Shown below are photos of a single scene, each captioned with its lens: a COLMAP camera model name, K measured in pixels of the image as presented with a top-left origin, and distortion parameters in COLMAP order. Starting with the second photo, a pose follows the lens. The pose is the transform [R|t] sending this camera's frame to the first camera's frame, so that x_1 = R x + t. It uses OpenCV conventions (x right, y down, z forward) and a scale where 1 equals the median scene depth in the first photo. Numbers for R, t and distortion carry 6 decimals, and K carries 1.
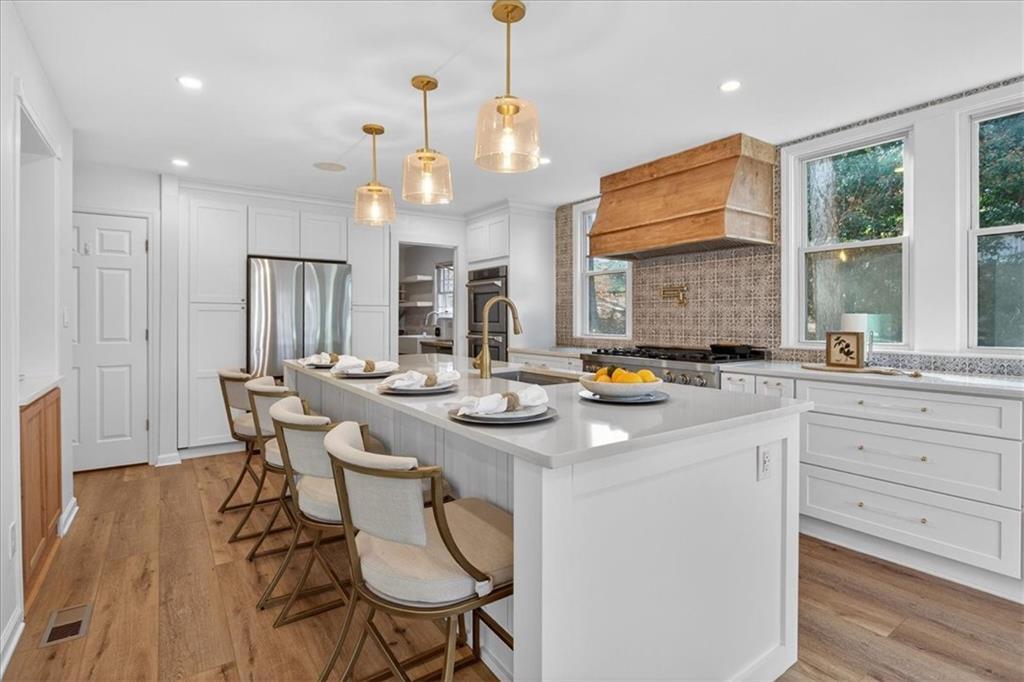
lens RADIAL K [[503.0, 0, 512.9], [0, 503.0, 319.7], [0, 0, 1]] dist [-0.004036, -0.000786]
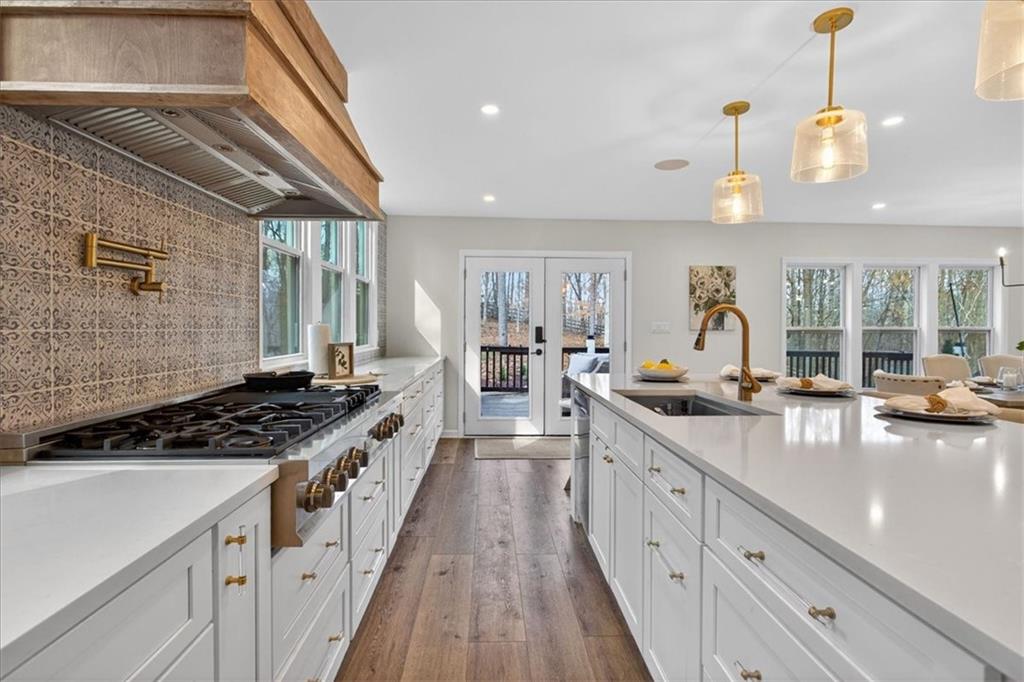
lens RADIAL K [[499.3, 0, 509.0], [0, 499.3, 323.7], [0, 0, 1]] dist [0.000181, 0.000170]
pose [[-0.840942, 0.000398, 0.541126, -0.111701], [-0.003431, 0.999976, -0.006068, -0.006349], [-0.541115, -0.006960, -0.840920, 1.234736]]
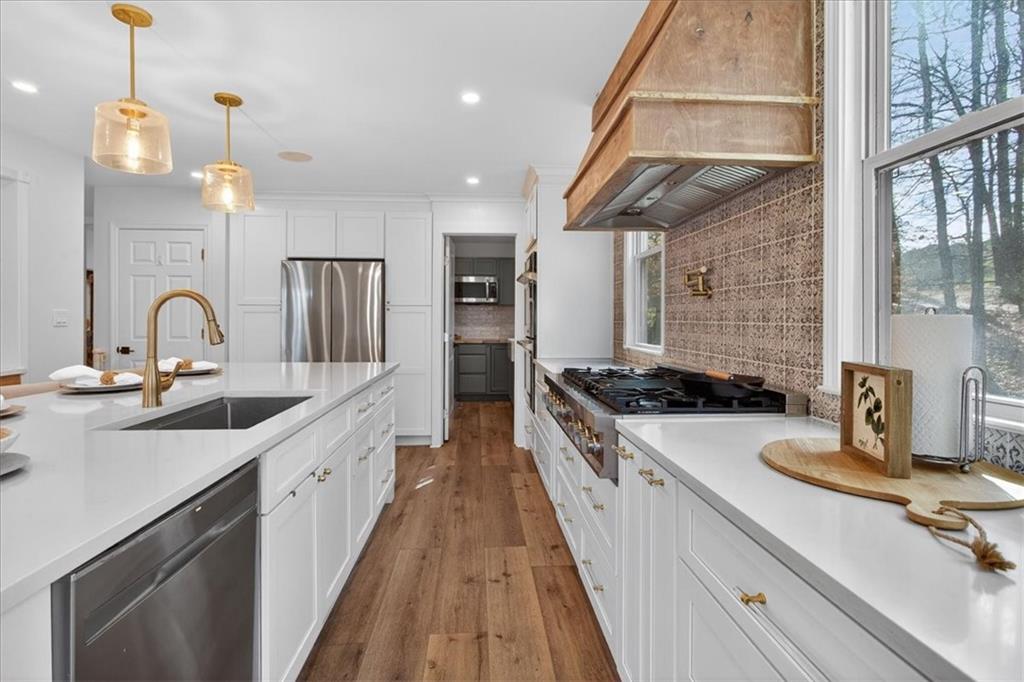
lens RADIAL K [[499.3, 0, 509.0], [0, 499.3, 323.7], [0, 0, 1]] dist [0.000181, 0.000170]
pose [[0.853036, 0.008634, -0.521780, 0.467888], [-0.004755, 0.999950, 0.008773, -0.005151], [0.521830, -0.005002, 0.853035, 0.422816]]
